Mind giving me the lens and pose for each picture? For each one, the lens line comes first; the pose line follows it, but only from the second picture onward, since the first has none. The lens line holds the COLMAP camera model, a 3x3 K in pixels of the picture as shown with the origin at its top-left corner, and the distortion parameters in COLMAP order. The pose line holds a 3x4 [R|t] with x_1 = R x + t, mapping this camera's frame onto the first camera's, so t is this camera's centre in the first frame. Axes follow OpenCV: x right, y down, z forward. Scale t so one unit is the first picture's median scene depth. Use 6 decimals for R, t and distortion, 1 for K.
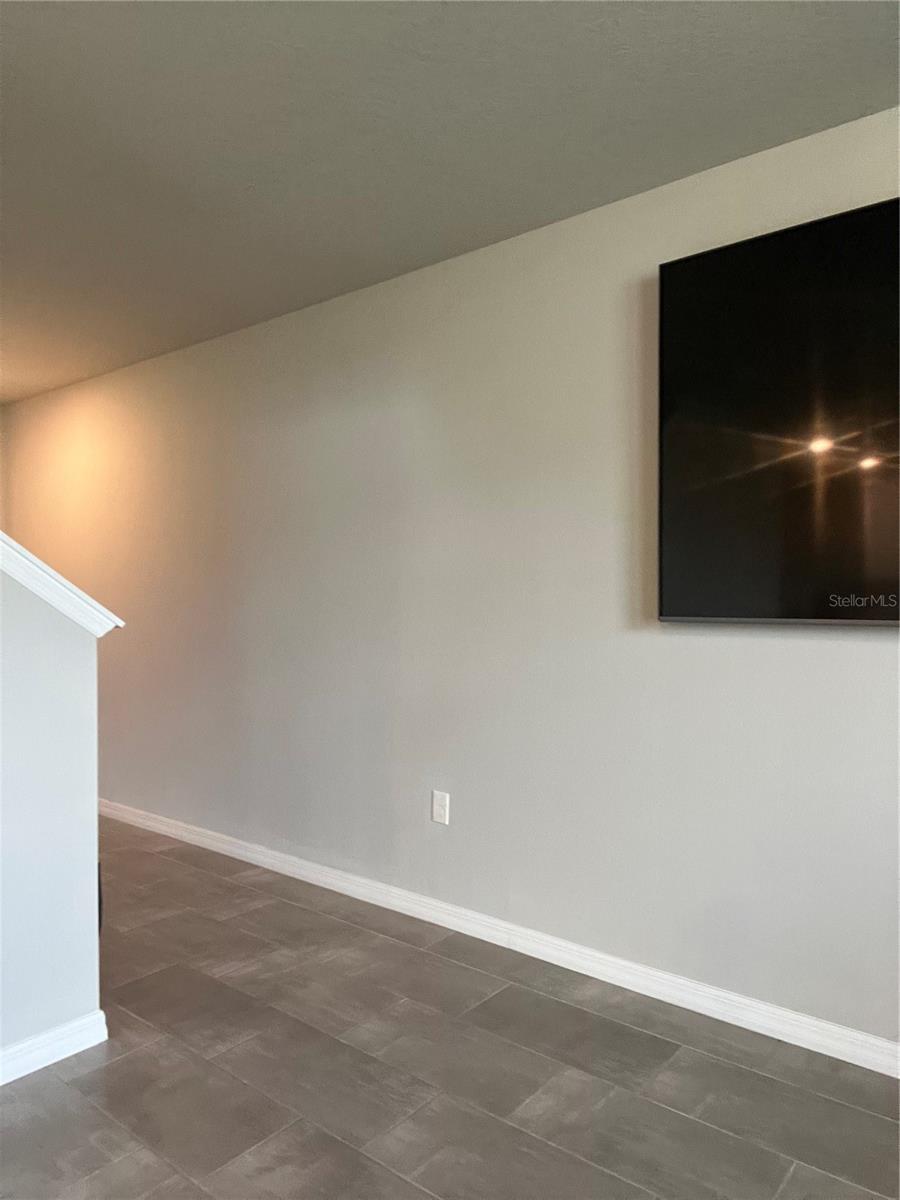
lens RADIAL K [[827.7, 0, 432.7], [0, 827.7, 601.5], [0, 0, 1]] dist [0.036657, -0.037548]
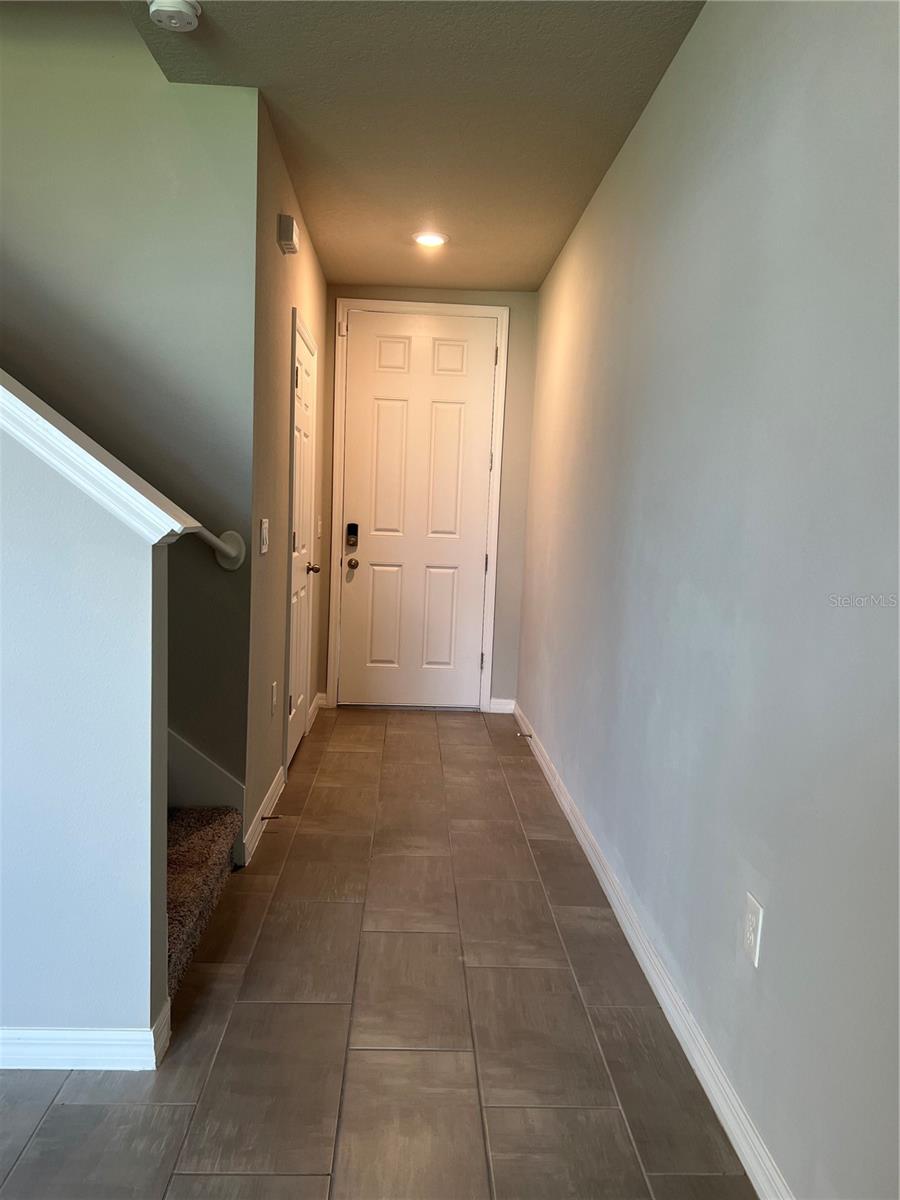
lens RADIAL K [[903.4, 0, 450.0], [0, 903.4, 597.8], [0, 0, 1]] dist [0.034071, -0.039347]
pose [[0.665507, 0.102690, -0.739294, 0.412868], [-0.046029, 0.994252, 0.096670, 0.001000], [0.744971, -0.030306, 0.666408, 0.747924]]
